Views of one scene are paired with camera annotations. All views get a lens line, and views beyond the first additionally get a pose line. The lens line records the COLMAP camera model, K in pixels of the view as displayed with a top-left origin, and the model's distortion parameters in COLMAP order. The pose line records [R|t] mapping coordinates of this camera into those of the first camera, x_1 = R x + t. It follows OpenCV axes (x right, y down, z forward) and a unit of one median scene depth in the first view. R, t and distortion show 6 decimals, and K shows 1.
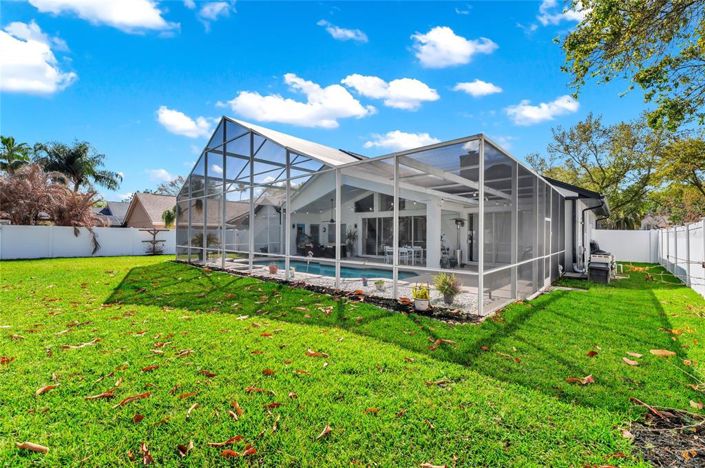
lens RADIAL K [[290.8, 0, 351.5], [0, 290.8, 232.3], [0, 0, 1]] dist [-0.003078, -0.000496]
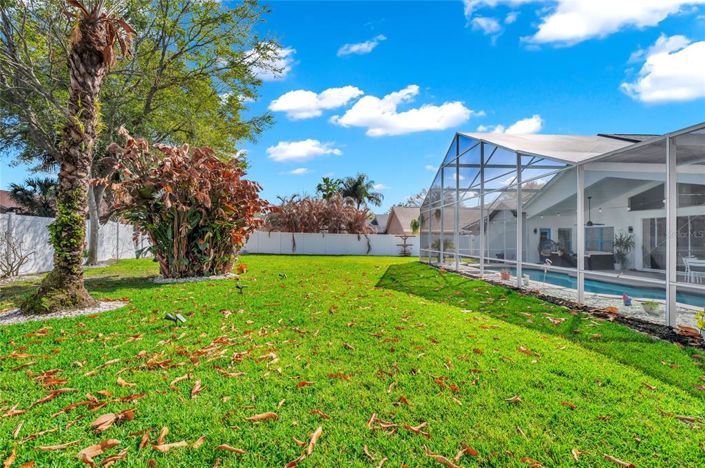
lens RADIAL K [[290.8, 0, 351.5], [0, 290.8, 232.3], [0, 0, 1]] dist [-0.003078, -0.000496]
pose [[0.710532, -0.014033, -0.703525, 0.063085], [0.000662, 0.999814, -0.019275, -0.000696], [0.703665, 0.013230, 0.710409, -0.080762]]
